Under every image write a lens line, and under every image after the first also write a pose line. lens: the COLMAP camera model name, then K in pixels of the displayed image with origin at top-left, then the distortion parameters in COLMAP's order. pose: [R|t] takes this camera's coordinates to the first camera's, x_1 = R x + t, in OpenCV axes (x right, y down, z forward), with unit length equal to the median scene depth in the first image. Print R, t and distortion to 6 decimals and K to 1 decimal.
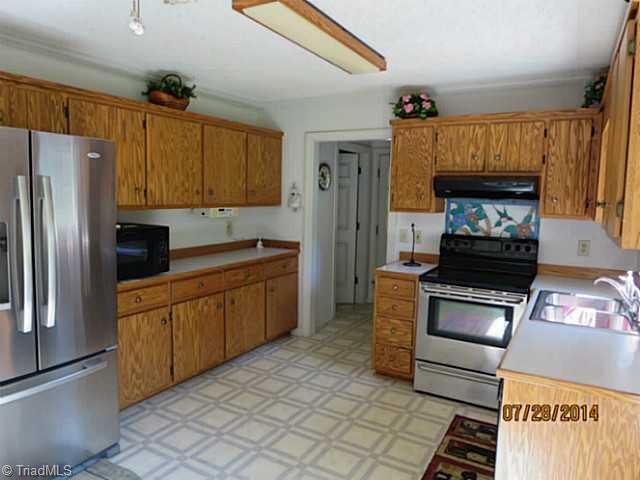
lens RADIAL K [[454.3, 0, 319.2], [0, 454.3, 239.8], [0, 0, 1]] dist [-0.014674, 0.003453]
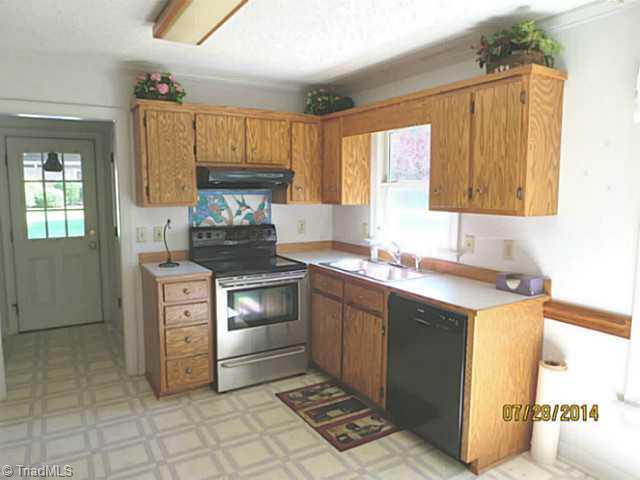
lens RADIAL K [[454.3, 0, 319.5], [0, 454.3, 238.0], [0, 0, 1]] dist [-0.014674, 0.003453]
pose [[0.490874, -0.114849, 0.863628, -0.453396], [0.101141, 0.992083, 0.074445, -0.037858], [-0.865340, 0.050805, 0.498603, 0.319149]]
